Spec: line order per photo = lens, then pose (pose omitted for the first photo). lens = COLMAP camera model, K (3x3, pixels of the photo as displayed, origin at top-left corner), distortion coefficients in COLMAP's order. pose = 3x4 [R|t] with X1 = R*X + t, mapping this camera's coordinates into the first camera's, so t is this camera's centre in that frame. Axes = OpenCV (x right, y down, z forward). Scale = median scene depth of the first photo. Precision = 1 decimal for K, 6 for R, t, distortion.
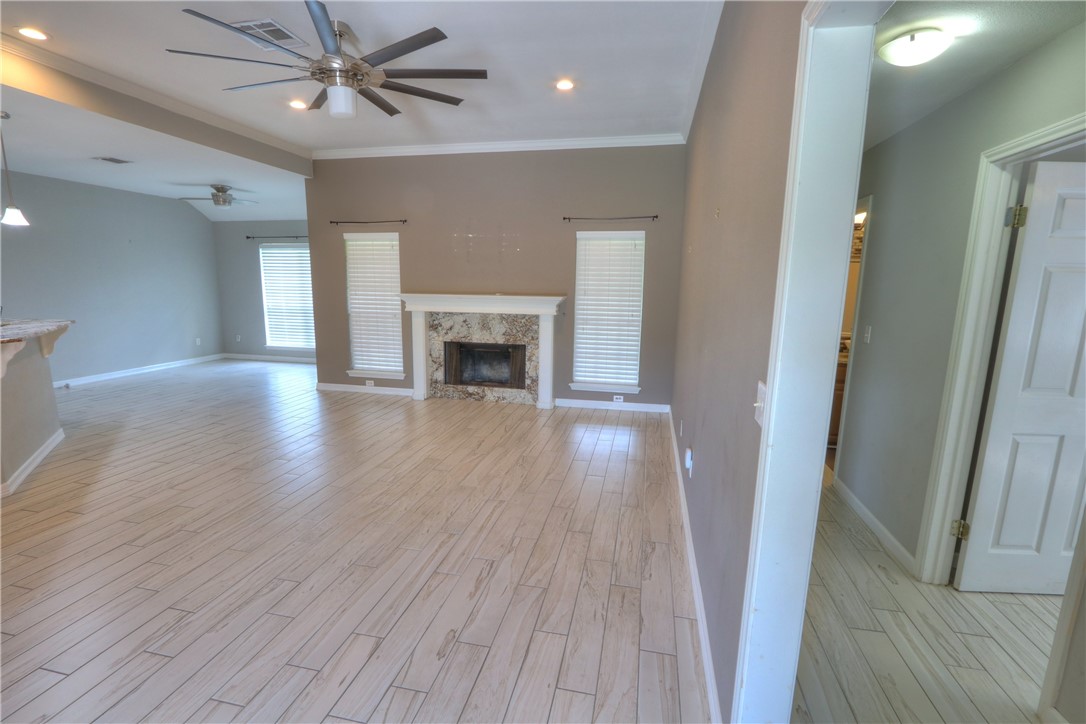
lens RADIAL K [[502.9, 0, 538.3], [0, 502.9, 368.1], [0, 0, 1]] dist [-0.020739, 0.003463]
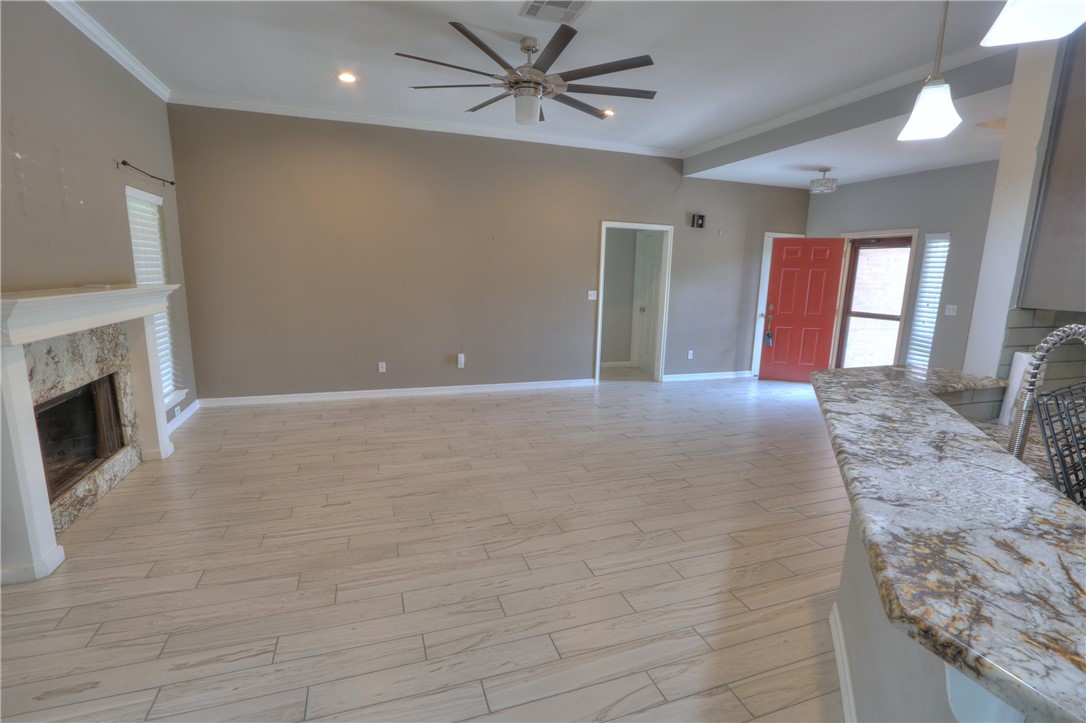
lens RADIAL K [[503.1, 0, 538.0], [0, 503.1, 367.9], [0, 0, 1]] dist [-0.023145, 0.004995]
pose [[-0.521735, -0.186435, 0.832487, -0.752675], [0.118509, 0.950529, 0.287142, -0.156237], [-0.844836, 0.248469, -0.473830, 0.860464]]
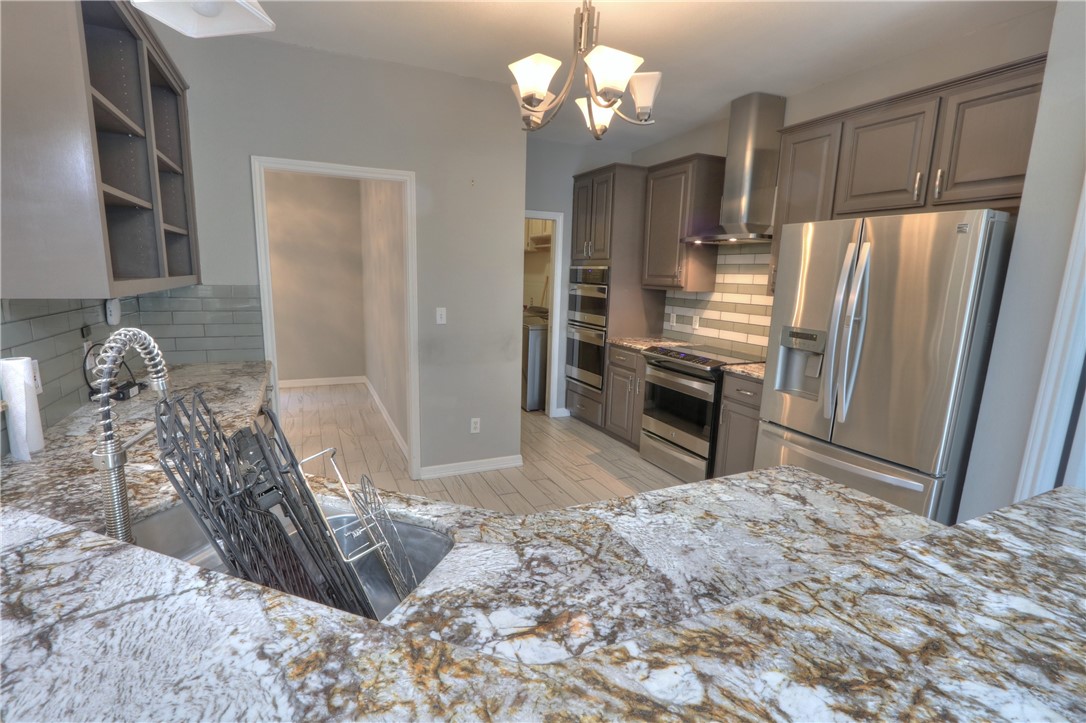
lens RADIAL K [[503.1, 0, 536.1], [0, 503.1, 371.4], [0, 0, 1]] dist [-0.023145, 0.004995]
pose [[-0.795766, 0.082507, -0.599958, -0.705369], [-0.143642, 0.936692, 0.319337, -0.141140], [0.588323, 0.340296, -0.733536, 0.757767]]
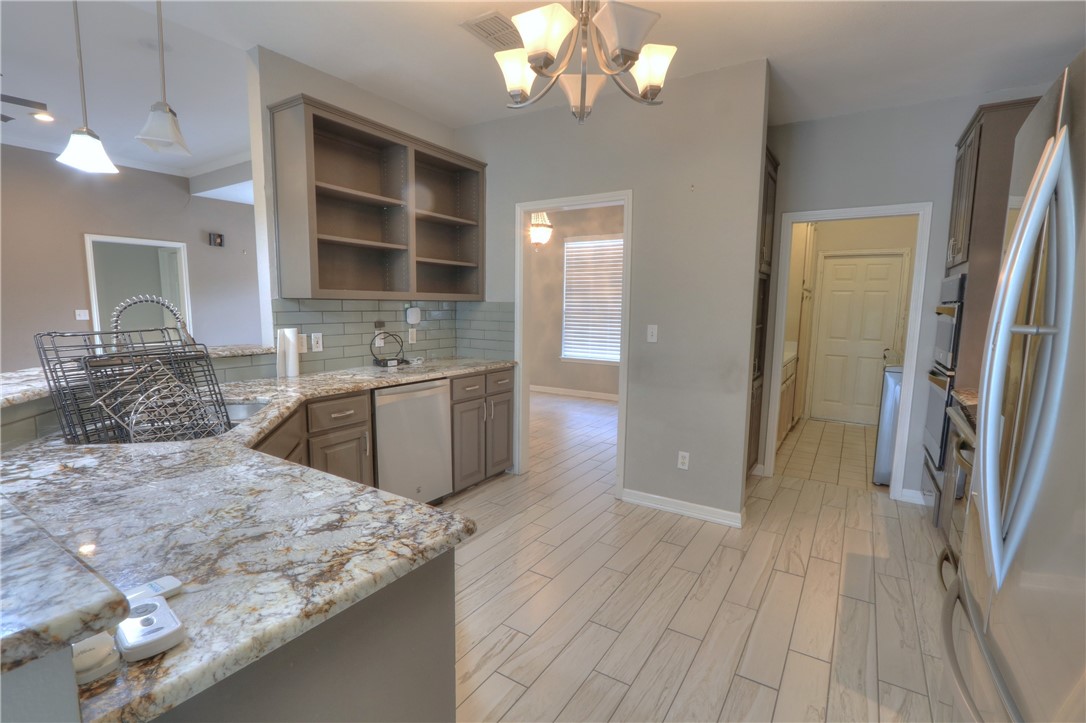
lens RADIAL K [[503.1, 0, 538.0], [0, 503.1, 368.2], [0, 0, 1]] dist [-0.023145, 0.004995]
pose [[-0.936842, -0.068046, 0.343069, -1.041070], [0.037787, 0.955458, 0.292698, -0.129615], [-0.347705, 0.287175, -0.892542, 0.790650]]
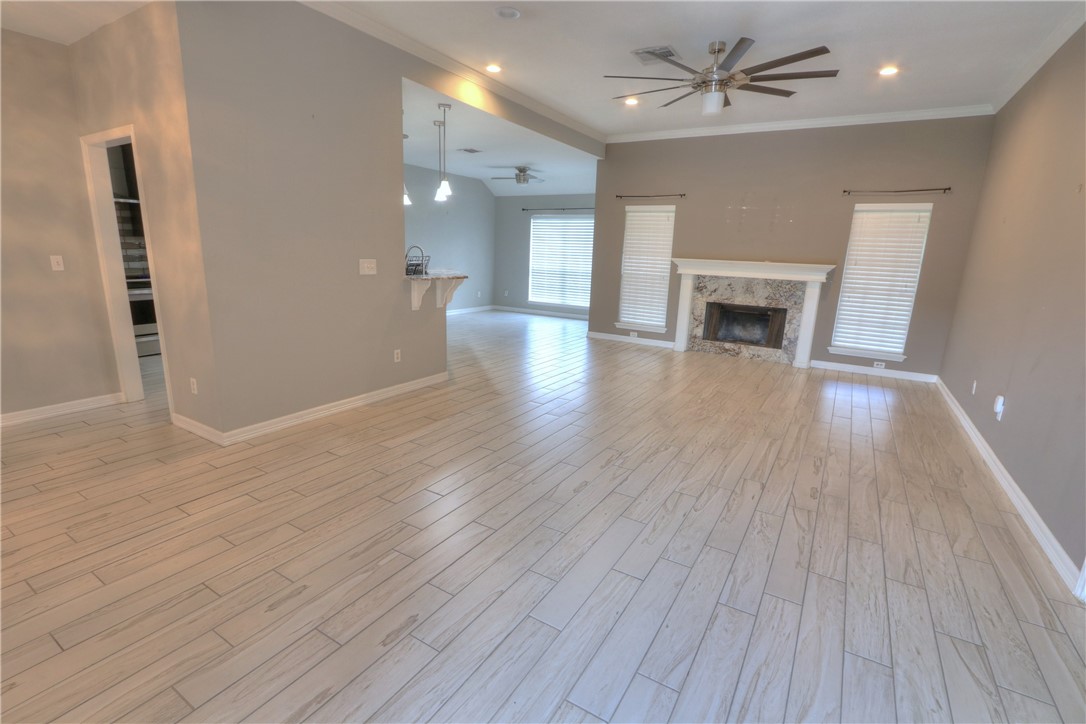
lens RADIAL K [[503.1, 0, 539.3], [0, 503.1, 368.3], [0, 0, 1]] dist [-0.023145, 0.004995]
pose [[0.943029, 0.095158, -0.318812, -0.175331], [-0.078882, 0.994852, 0.063613, 0.056296], [0.323224, -0.034840, 0.945681, -0.210988]]
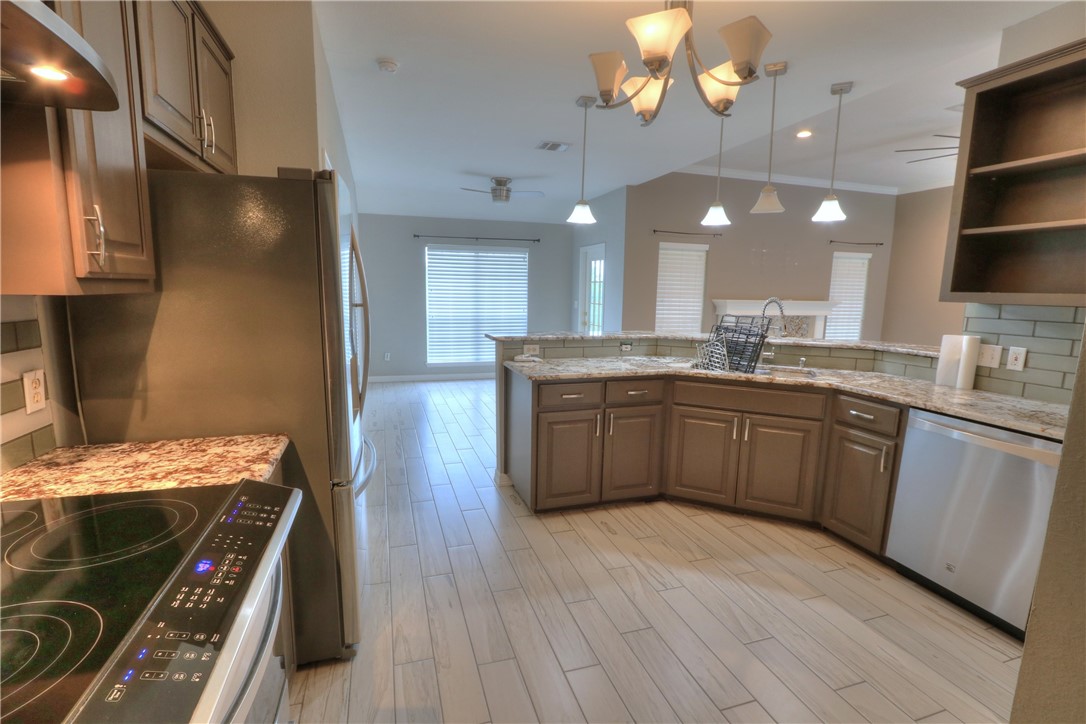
lens RADIAL K [[503.1, 0, 539.1], [0, 503.1, 367.6], [0, 0, 1]] dist [-0.023145, 0.004995]
pose [[0.866451, -0.075975, 0.493448, -1.191825], [0.083276, 0.996500, 0.007204, -0.040889], [-0.492269, 0.034851, 0.869745, 0.240891]]
